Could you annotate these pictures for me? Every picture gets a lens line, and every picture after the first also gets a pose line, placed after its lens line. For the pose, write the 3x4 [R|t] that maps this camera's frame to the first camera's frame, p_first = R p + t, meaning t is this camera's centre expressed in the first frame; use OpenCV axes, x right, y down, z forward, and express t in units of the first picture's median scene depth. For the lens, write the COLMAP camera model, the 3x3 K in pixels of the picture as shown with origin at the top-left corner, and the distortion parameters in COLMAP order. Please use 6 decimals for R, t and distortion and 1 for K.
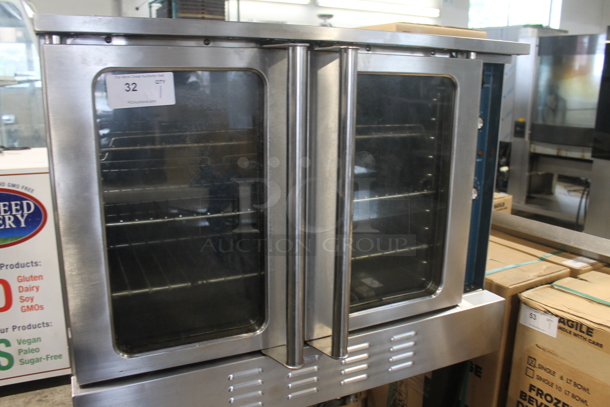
lens RADIAL K [[521.0, 0, 305.0], [0, 521.0, 203.5], [0, 0, 1]] dist [-0.158577, 0.133665]
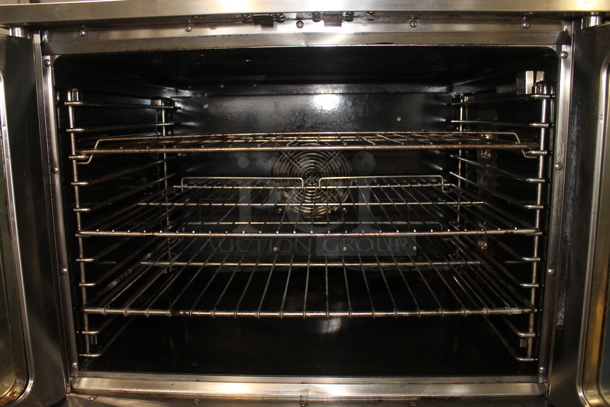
lens RADIAL K [[521.0, 0, 305.0], [0, 521.0, 203.5], [0, 0, 1]] dist [-0.158577, 0.133665]
pose [[0.887526, 0.051070, -0.457918, 0.164818], [-0.087237, 0.994488, -0.058168, 0.003181], [0.452424, 0.091573, 0.887089, 0.155750]]
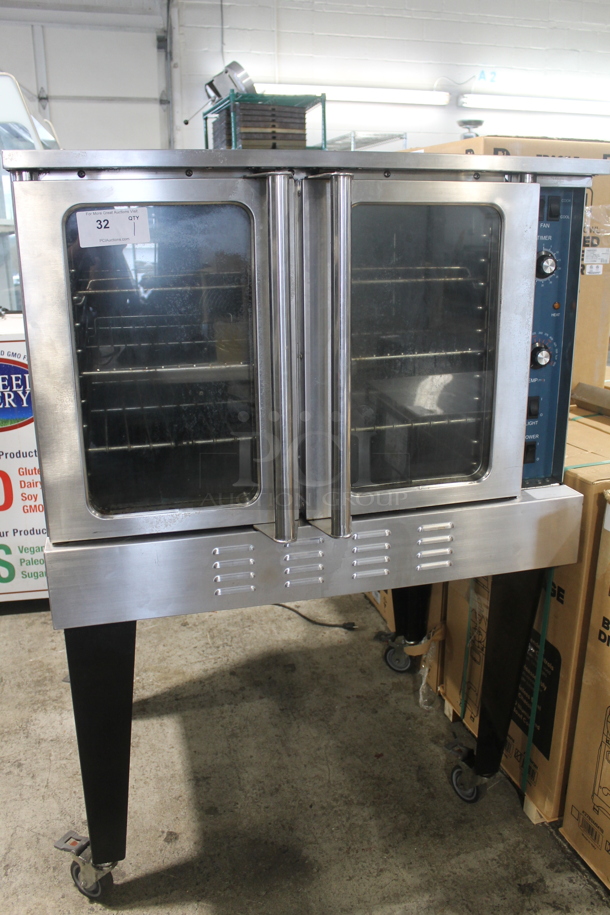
lens RADIAL K [[781.5, 0, 315.1], [0, 781.5, 464.5], [0, 0, 1]] dist [-0.158577, 0.133665]
pose [[0.983661, 0.035541, -0.176488, 0.122167], [-0.023135, 0.997146, 0.071860, 0.041329], [0.178538, -0.066602, 0.981676, -0.137279]]
